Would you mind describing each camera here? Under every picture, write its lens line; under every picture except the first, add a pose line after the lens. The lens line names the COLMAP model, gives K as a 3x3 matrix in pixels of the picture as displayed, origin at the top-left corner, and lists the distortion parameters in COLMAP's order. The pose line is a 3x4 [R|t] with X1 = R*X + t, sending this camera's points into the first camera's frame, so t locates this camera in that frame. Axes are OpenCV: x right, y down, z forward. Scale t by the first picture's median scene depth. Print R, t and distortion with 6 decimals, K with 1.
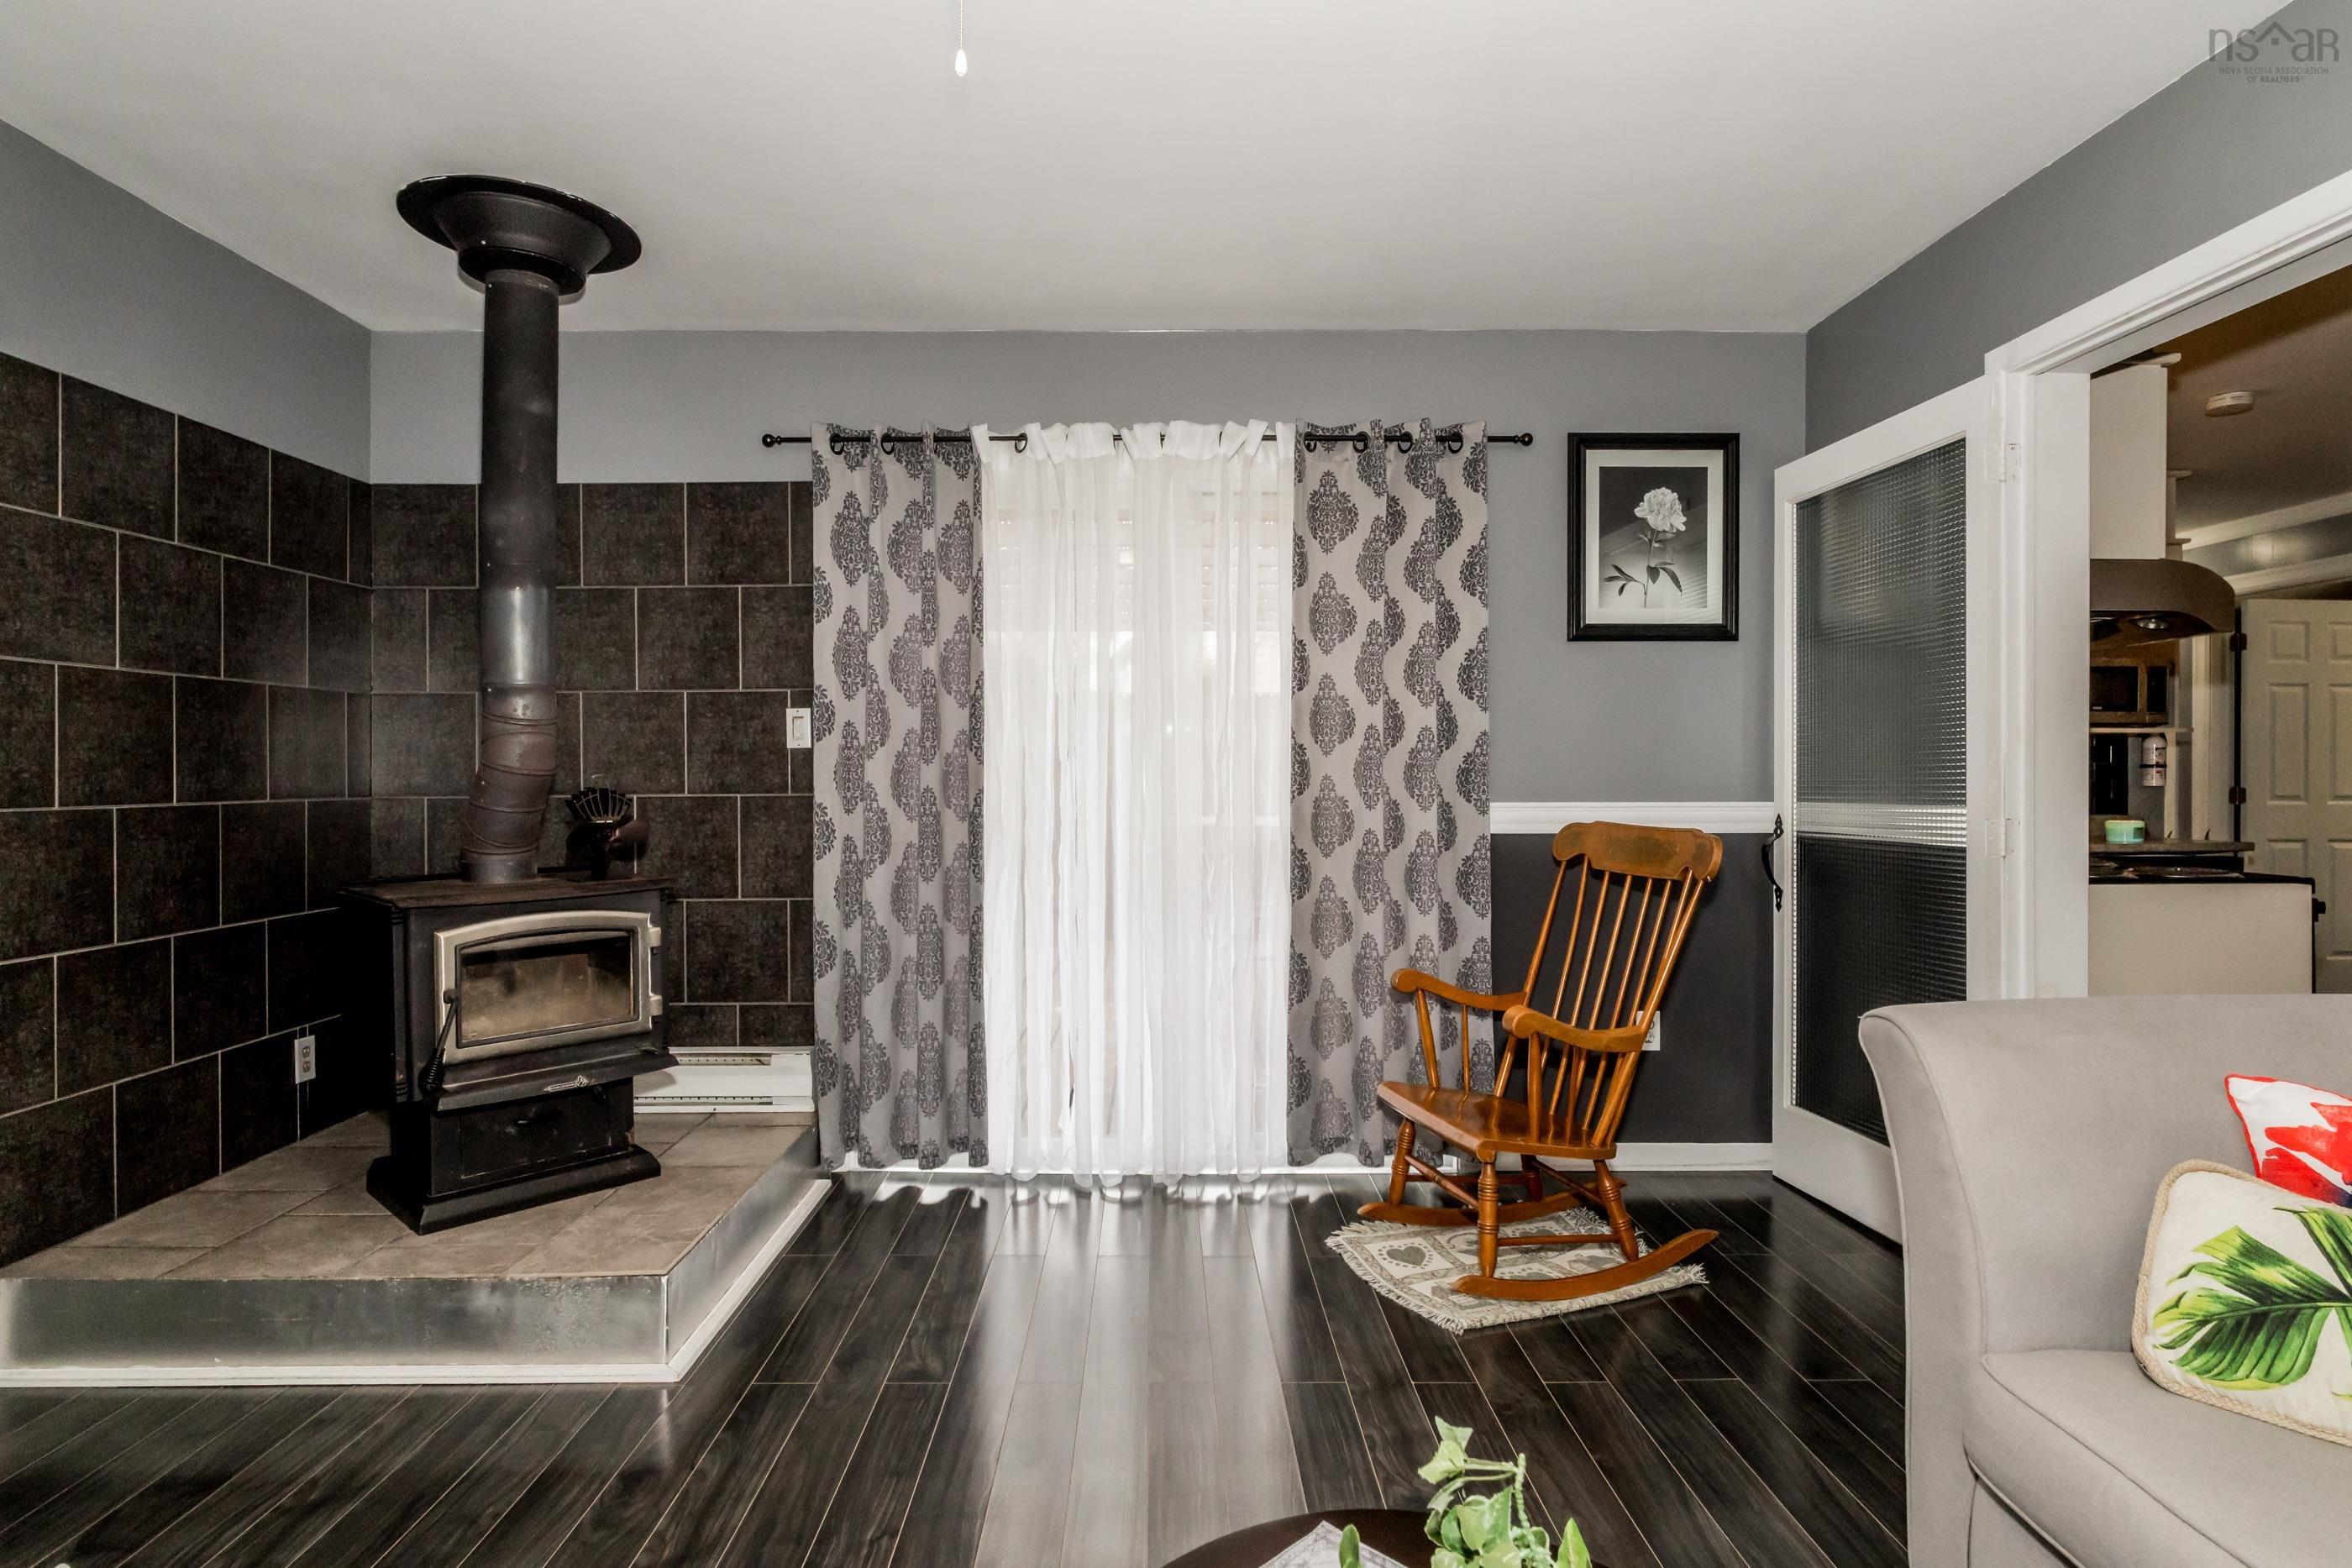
lens RADIAL K [[1236.7, 0, 1176.1], [0, 1236.7, 779.9], [0, 0, 1]] dist [-0.003420, -0.000230]
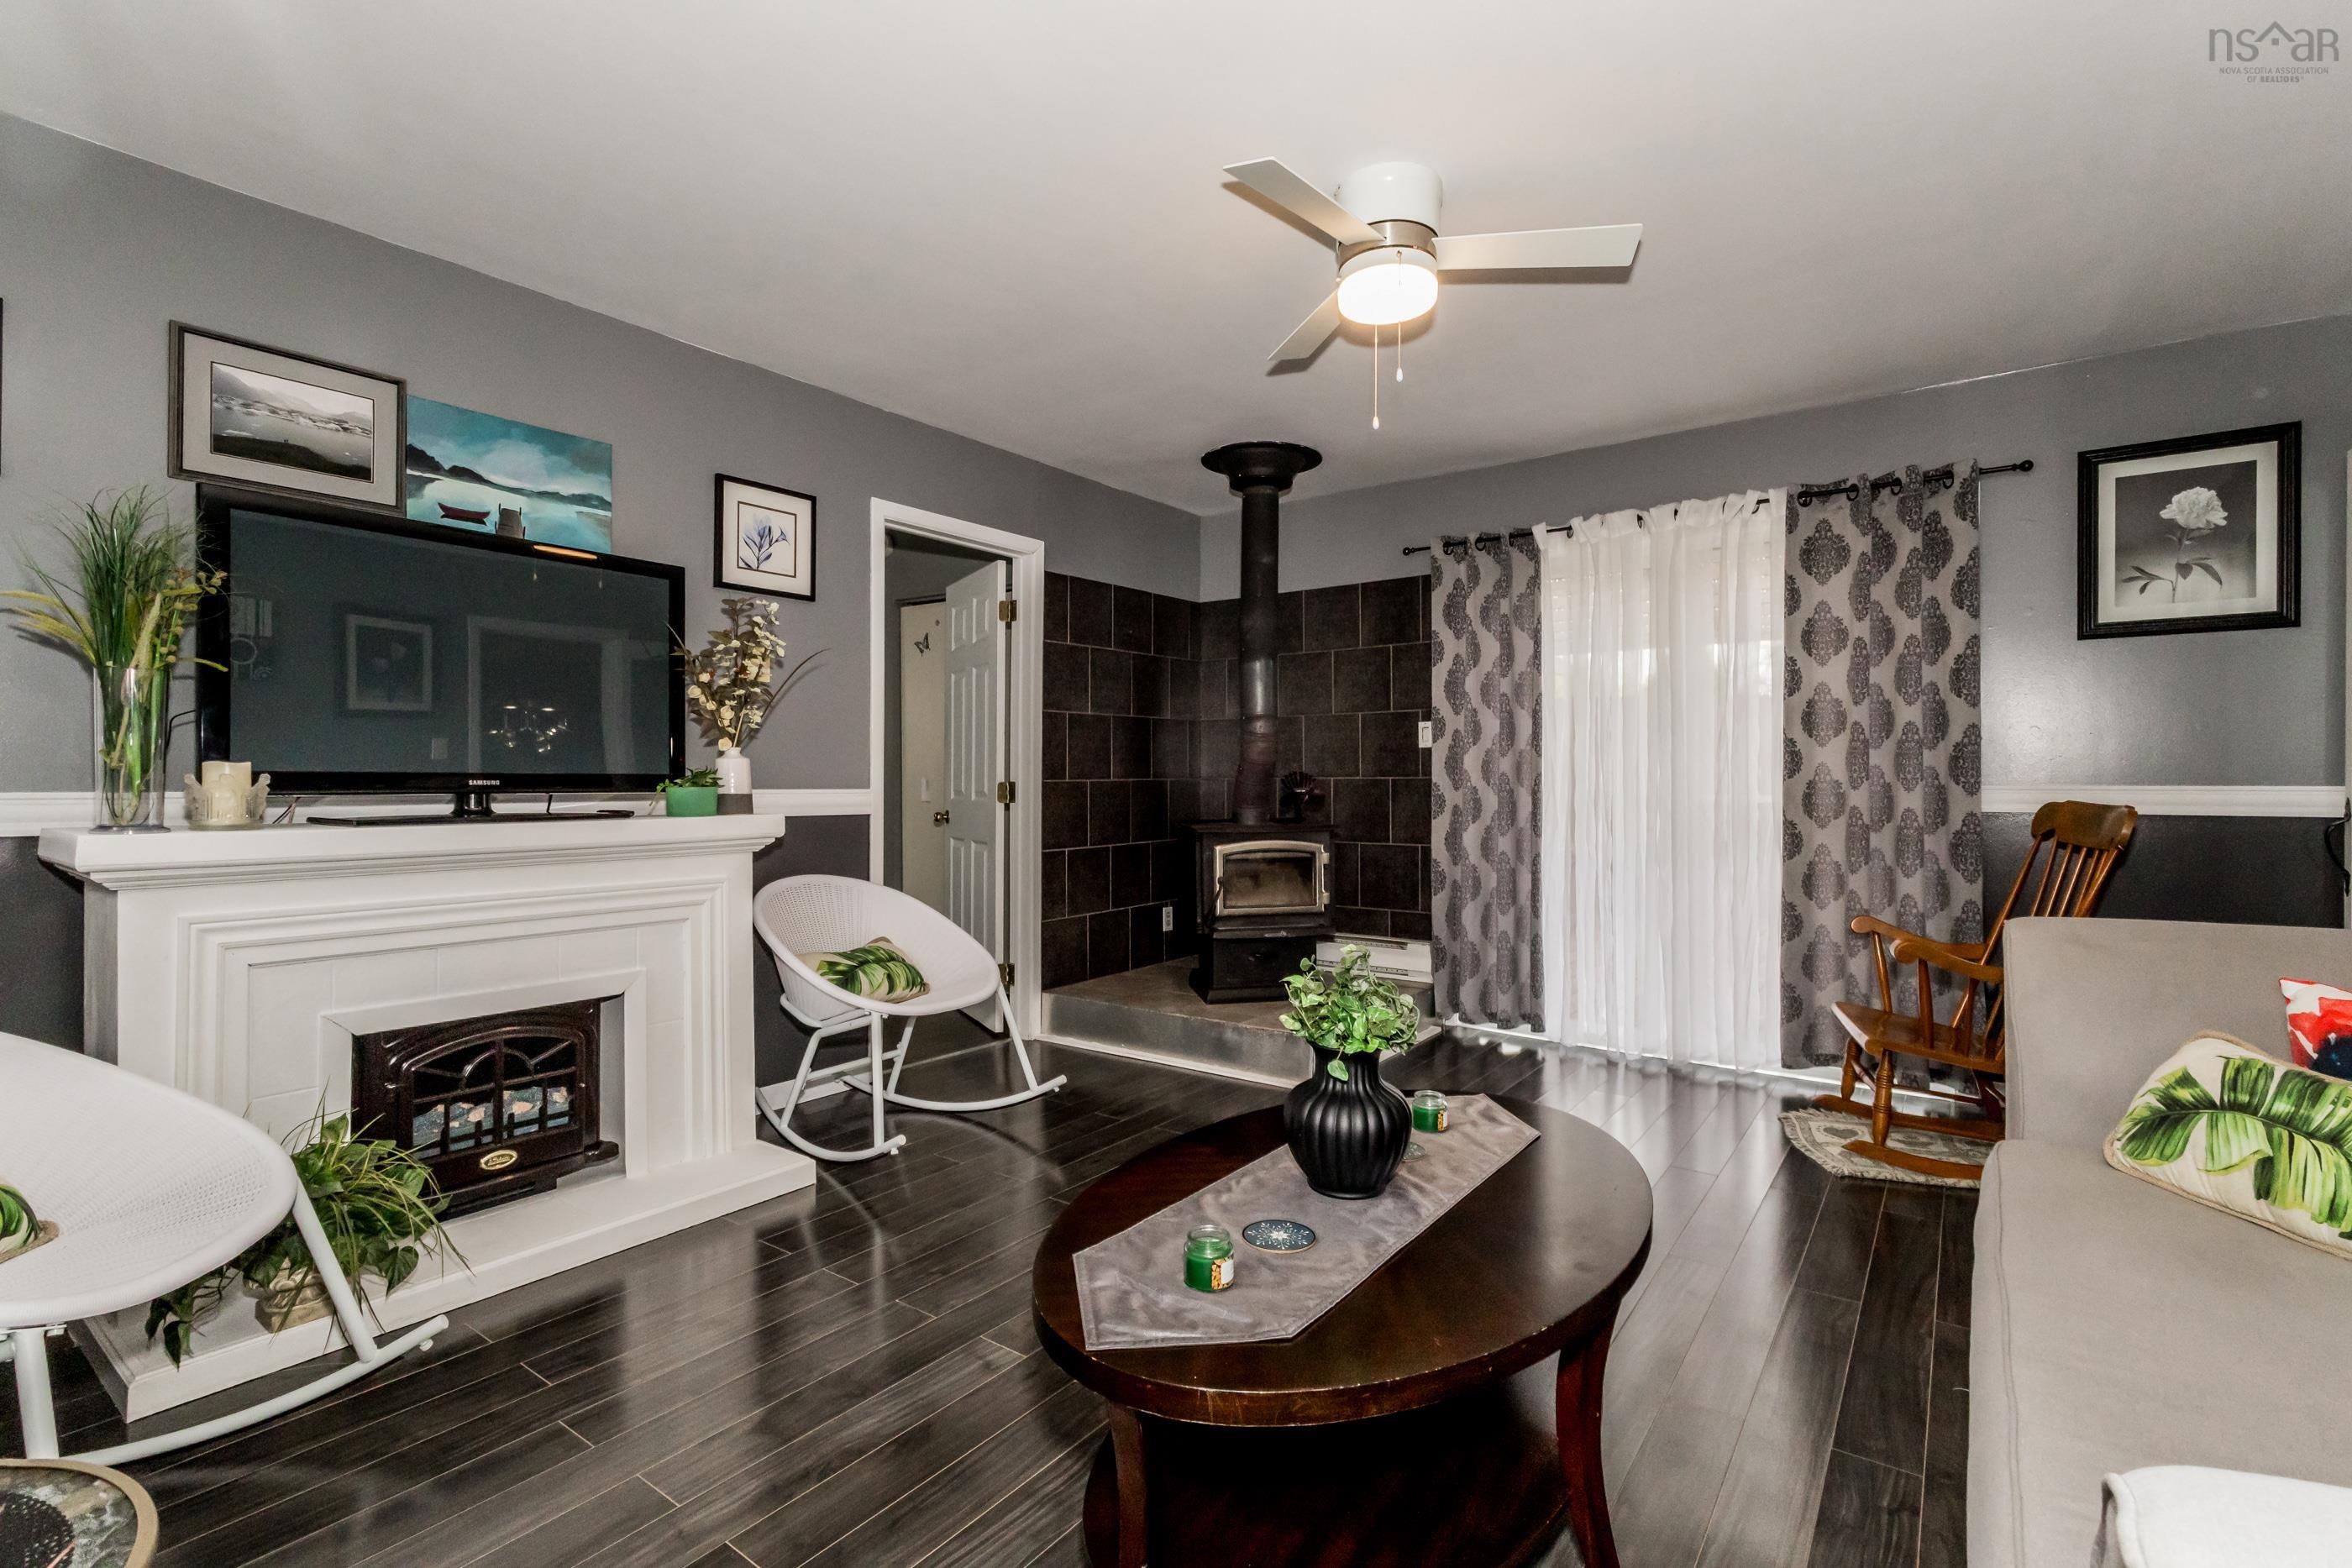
lens RADIAL K [[1084.6, 0, 1161.3], [0, 1084.6, 780.4], [0, 0, 1]] dist [0.015091, -0.002486]
pose [[0.790469, 0.003787, -0.612491, 0.273145], [-0.002432, 0.999992, 0.003044, 0.012481], [0.612498, -0.000917, 0.790472, -0.282698]]
